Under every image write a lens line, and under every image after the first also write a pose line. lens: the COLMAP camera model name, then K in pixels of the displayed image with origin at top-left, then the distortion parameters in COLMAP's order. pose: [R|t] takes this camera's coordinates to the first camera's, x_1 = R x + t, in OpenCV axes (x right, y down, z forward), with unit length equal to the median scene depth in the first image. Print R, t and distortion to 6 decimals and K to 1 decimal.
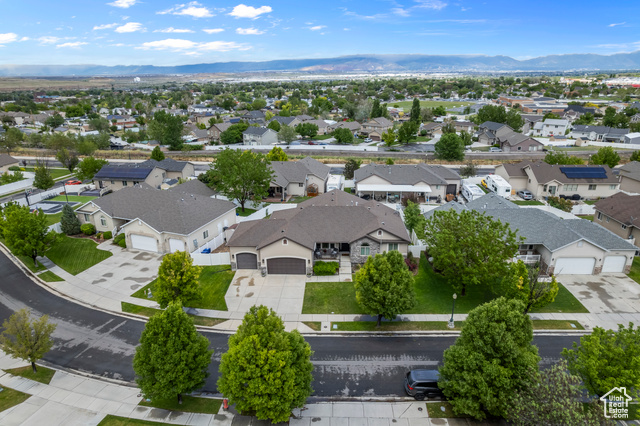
lens RADIAL K [[409.4, 0, 322.4], [0, 409.4, 212.9], [0, 0, 1]] dist [-0.076708, 0.068625]
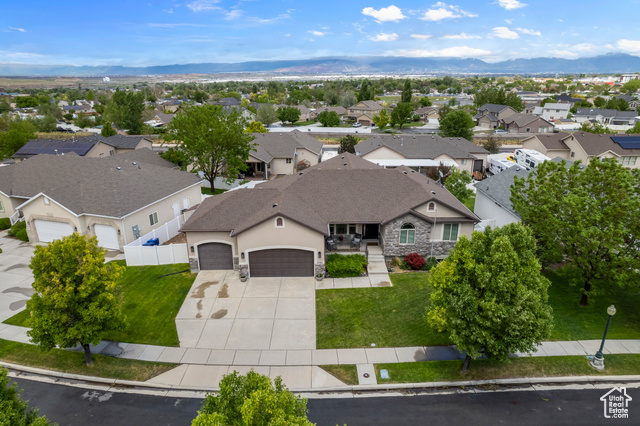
lens RADIAL K [[409.4, 0, 321.8], [0, 409.4, 211.9], [0, 0, 1]] dist [-0.076708, 0.068625]
pose [[0.998292, -0.013688, 0.056789, -0.037392], [0.014030, 0.999886, -0.005623, 0.035465], [-0.056705, 0.006411, 0.998370, 0.236962]]
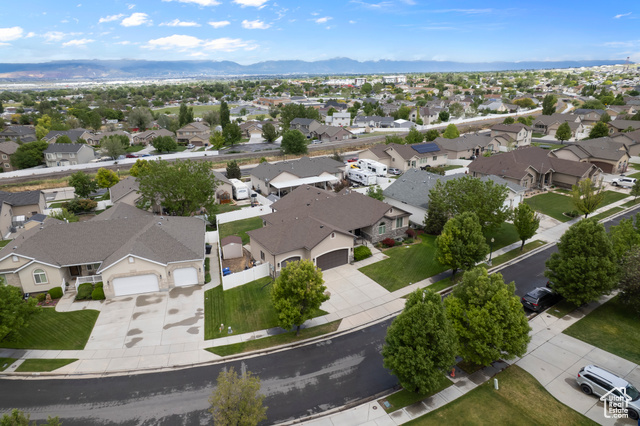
lens RADIAL K [[409.4, 0, 321.4], [0, 409.4, 210.0], [0, 0, 1]] dist [-0.076708, 0.068625]
pose [[0.819524, -0.181707, 0.543473, -0.381989], [0.191714, 0.980684, 0.038794, -0.020591], [-0.540025, 0.072399, 0.838529, 0.097656]]
